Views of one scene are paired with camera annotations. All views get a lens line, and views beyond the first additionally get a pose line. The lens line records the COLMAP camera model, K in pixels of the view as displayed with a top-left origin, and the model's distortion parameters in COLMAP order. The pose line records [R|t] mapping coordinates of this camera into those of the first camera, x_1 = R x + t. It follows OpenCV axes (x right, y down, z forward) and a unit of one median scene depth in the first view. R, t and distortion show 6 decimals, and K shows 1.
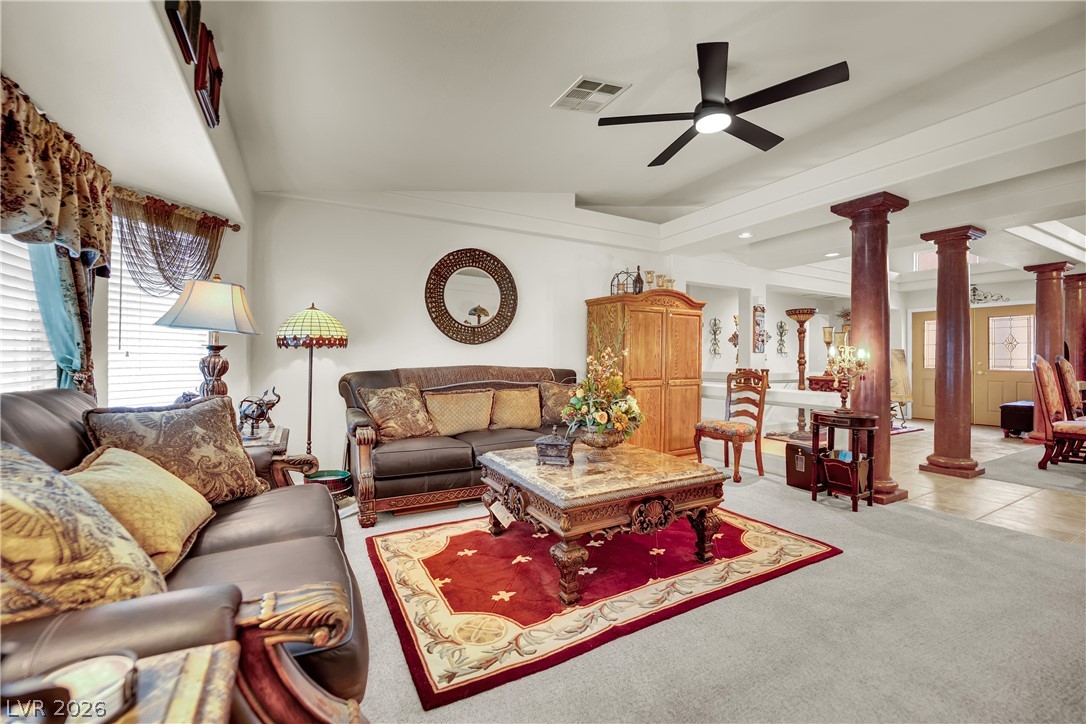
lens RADIAL K [[448.4, 0, 542.8], [0, 448.4, 357.6], [0, 0, 1]] dist [-0.022109, 0.000173]
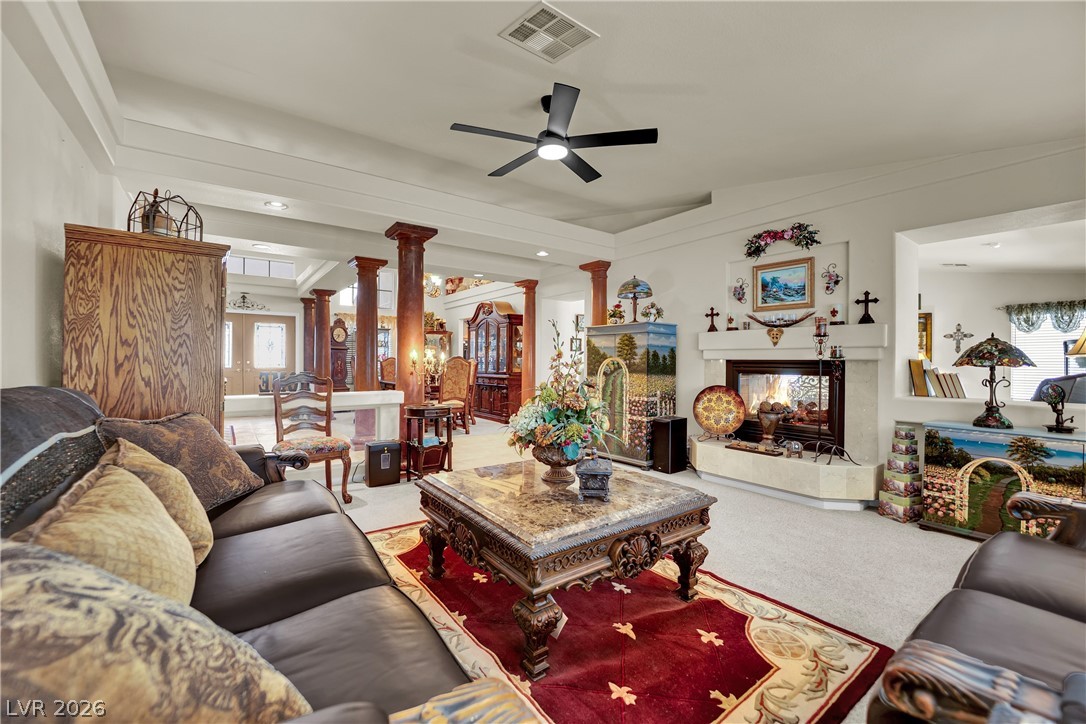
lens RADIAL K [[448.4, 0, 543.6], [0, 448.4, 358.5], [0, 0, 1]] dist [-0.022109, 0.000173]
pose [[-0.142631, -0.006268, 0.989756, -0.887997], [0.001044, 0.999978, 0.006483, -0.008278], [-0.989775, 0.001958, -0.142621, 1.444037]]
